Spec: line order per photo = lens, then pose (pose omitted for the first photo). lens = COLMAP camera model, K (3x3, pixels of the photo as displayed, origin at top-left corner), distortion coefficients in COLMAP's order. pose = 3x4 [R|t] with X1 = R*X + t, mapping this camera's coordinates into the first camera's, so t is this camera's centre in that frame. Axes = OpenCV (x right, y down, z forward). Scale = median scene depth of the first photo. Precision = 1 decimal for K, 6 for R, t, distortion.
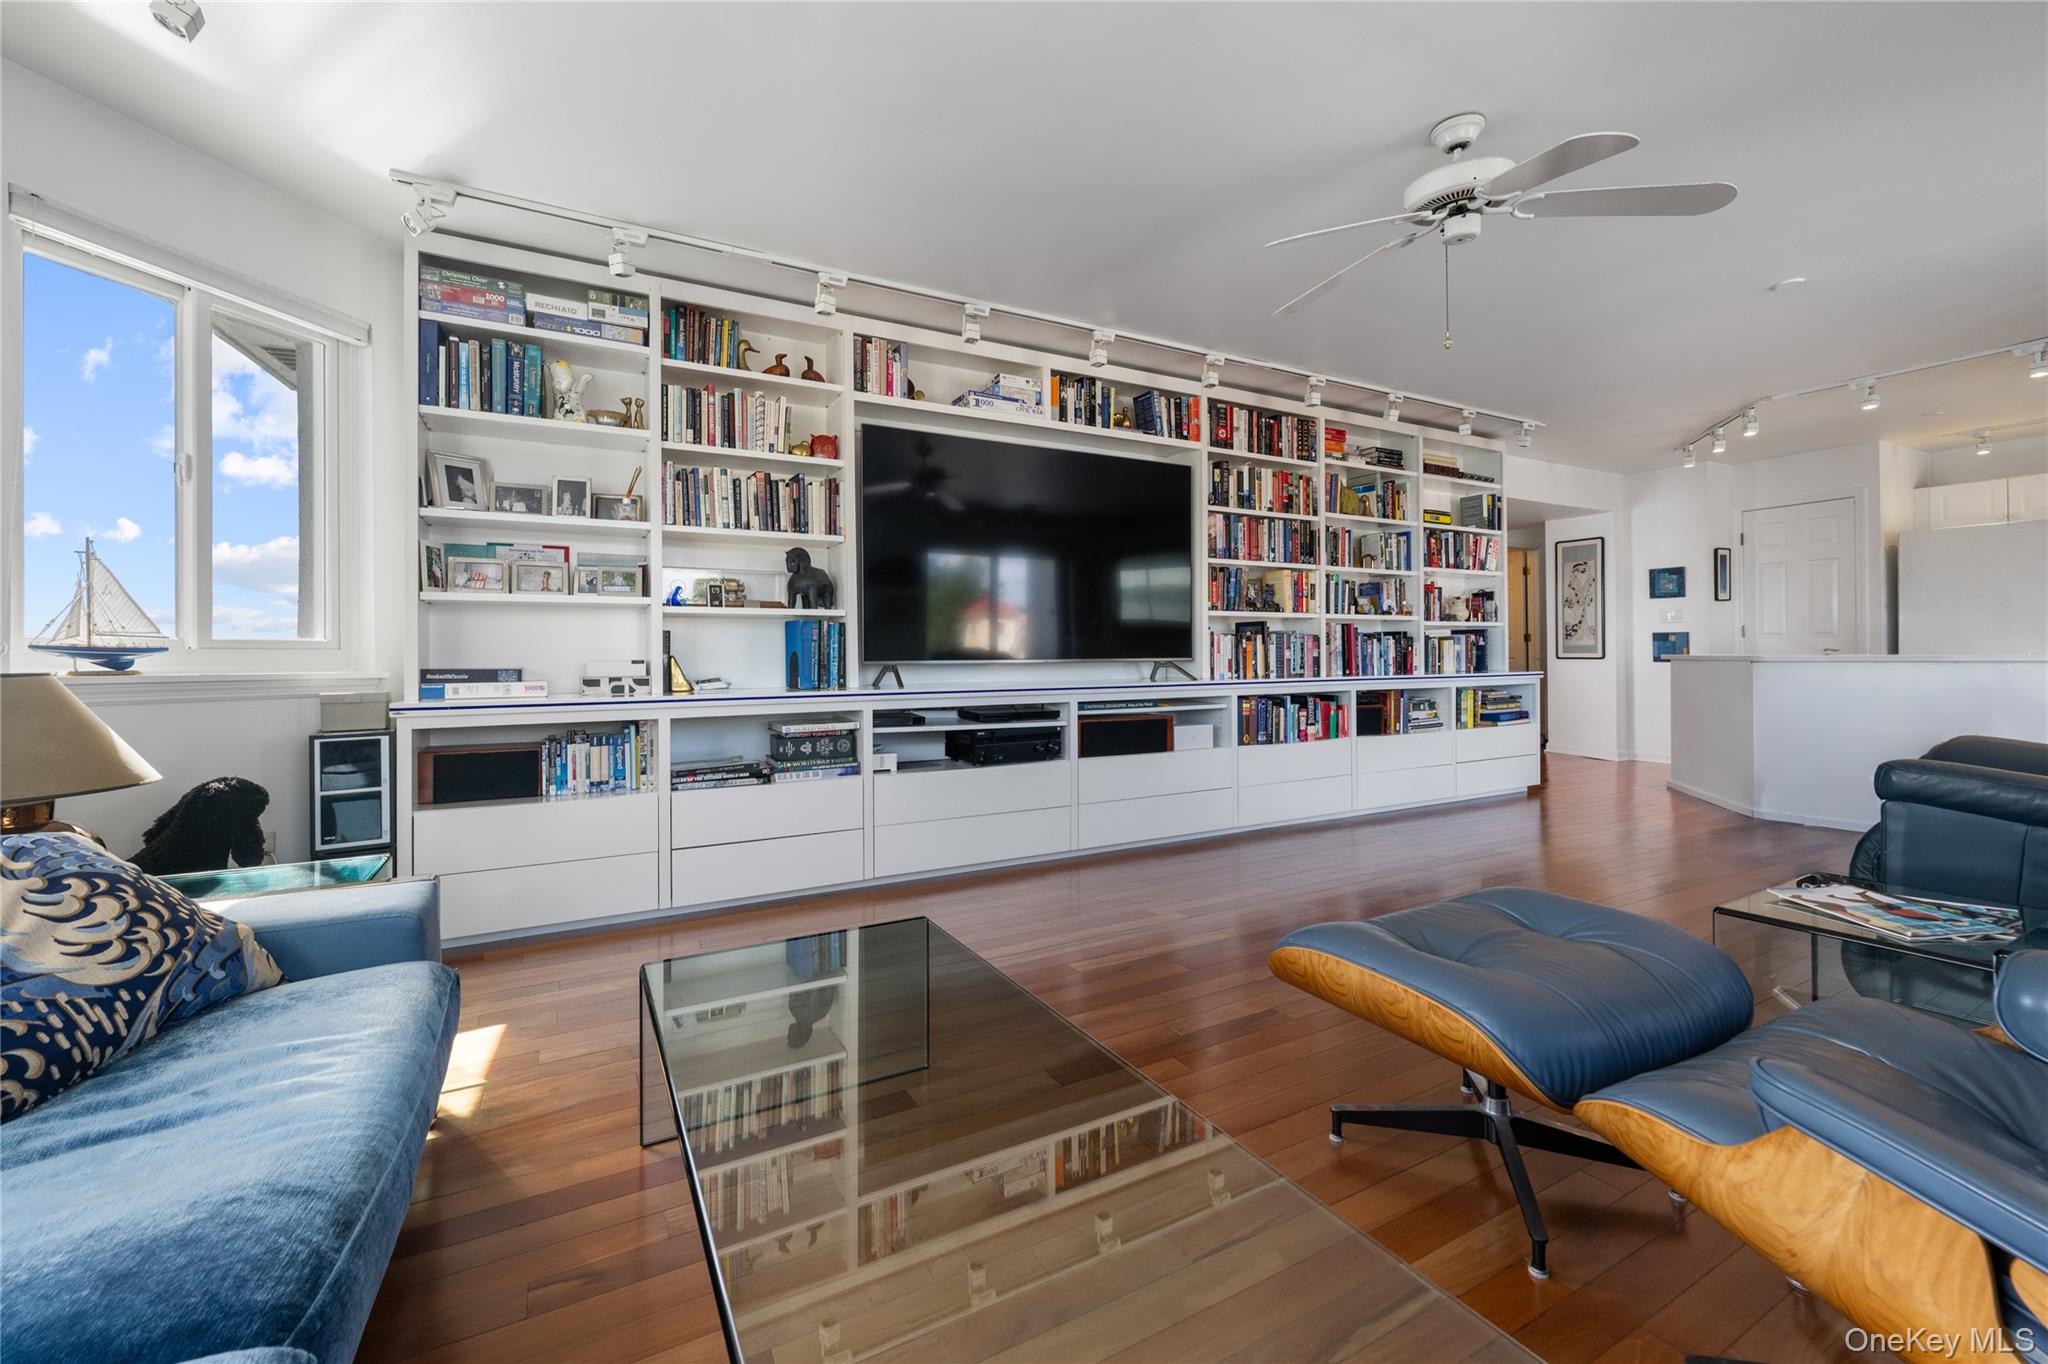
lens RADIAL K [[812.0, 0, 1011.9], [0, 812.0, 678.4], [0, 0, 1]] dist [-0.000527, -0.000121]
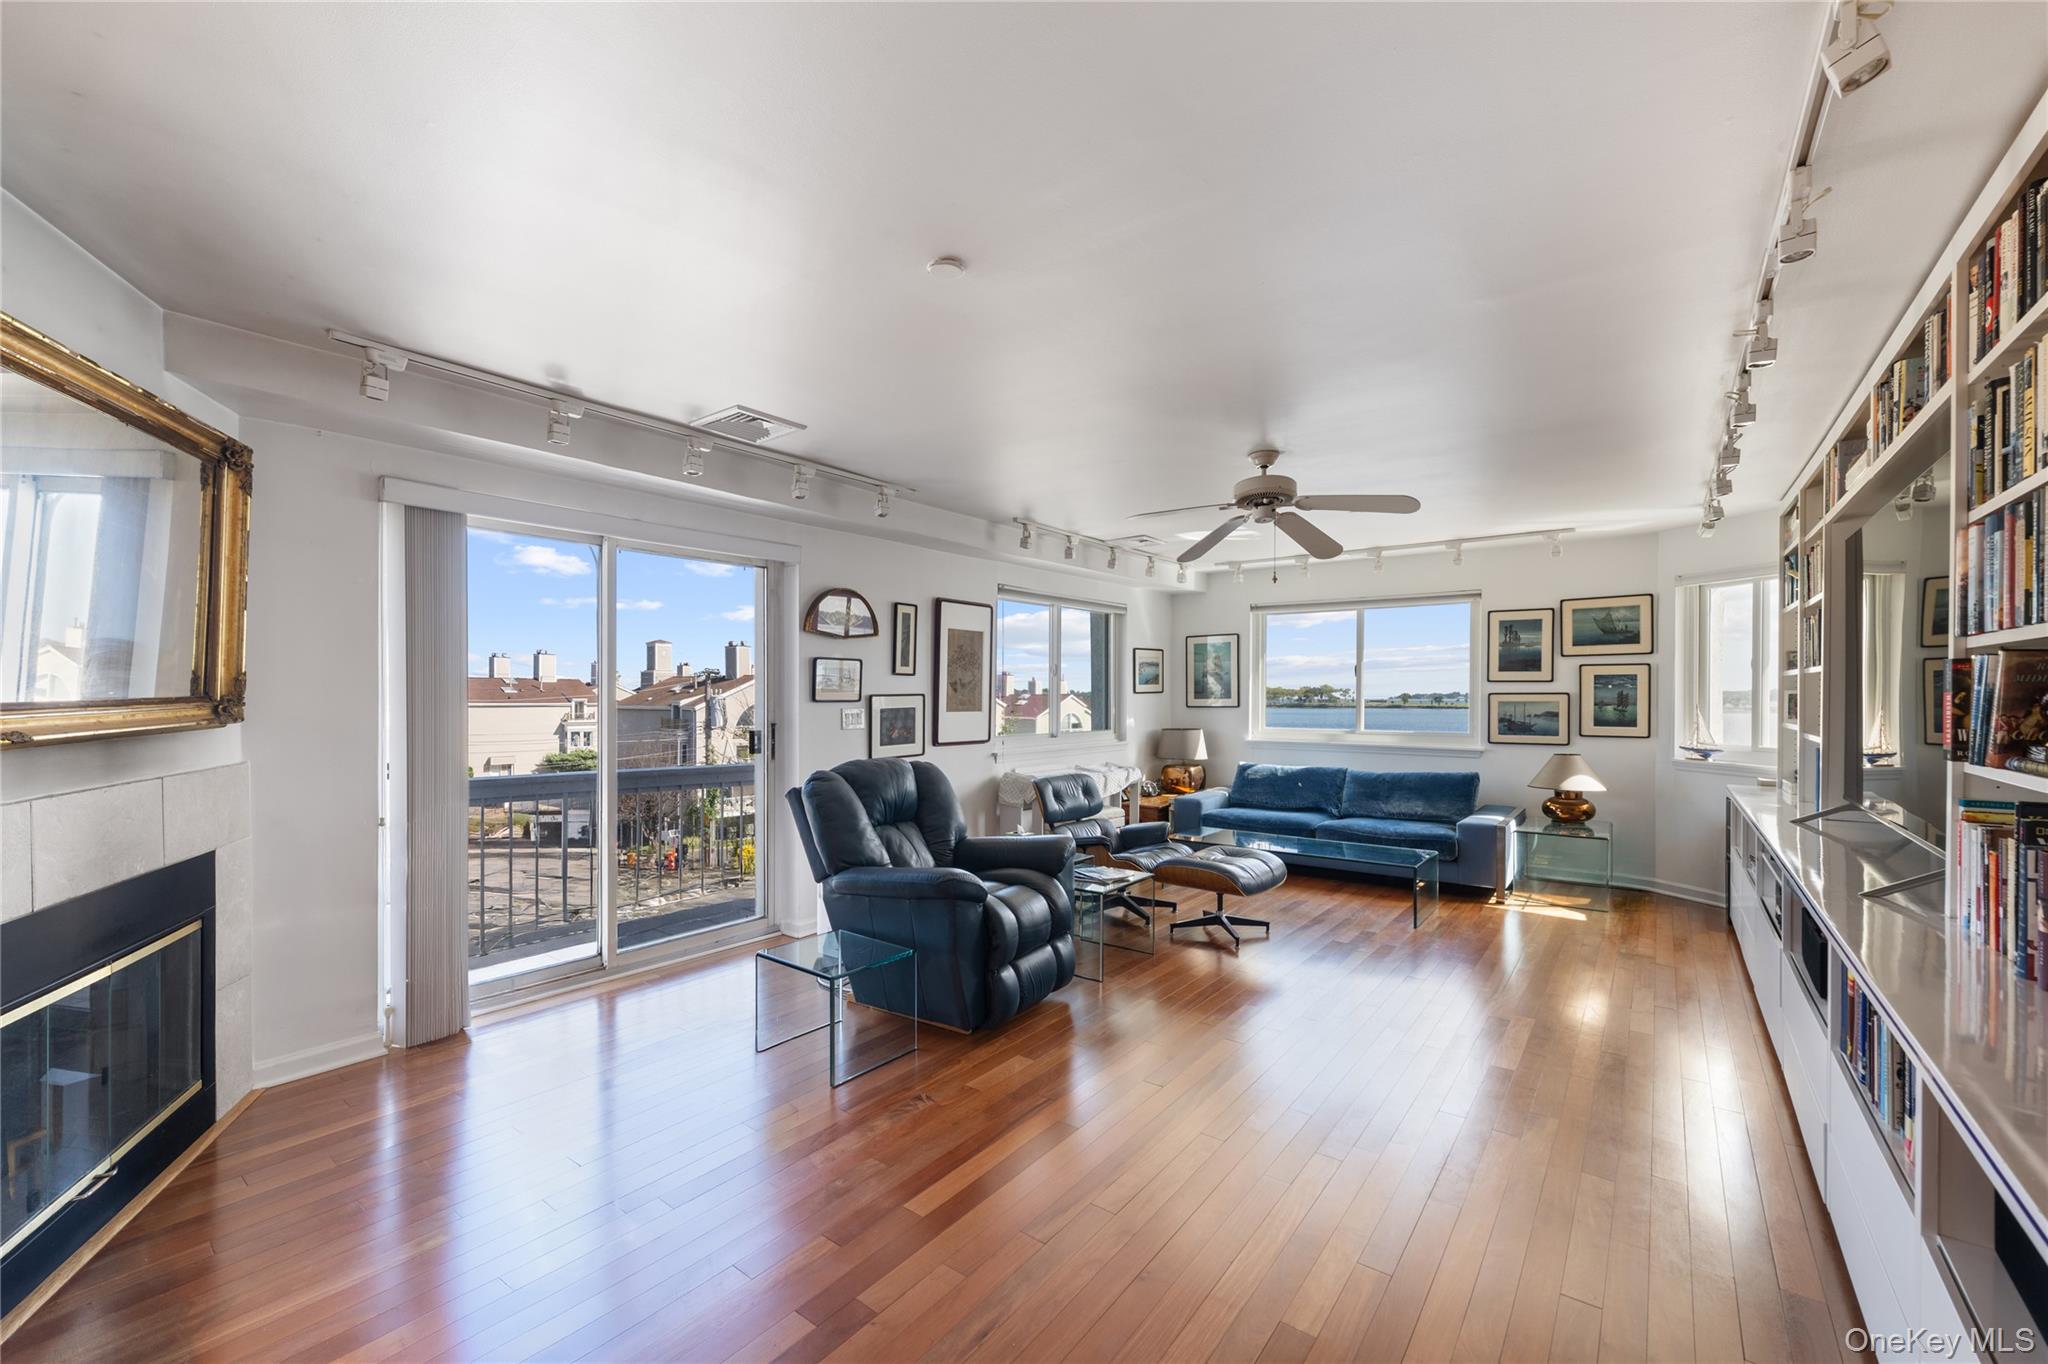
lens RADIAL K [[833.5, 0, 1018.4], [0, 833.5, 700.0], [0, 0, 1]] dist [0.000052, -0.000073]
pose [[-0.911856, 0.011907, -0.410338, 0.629405], [-0.002045, 0.999435, 0.033546, -0.092530], [0.410506, 0.031428, -0.911316, 0.856644]]
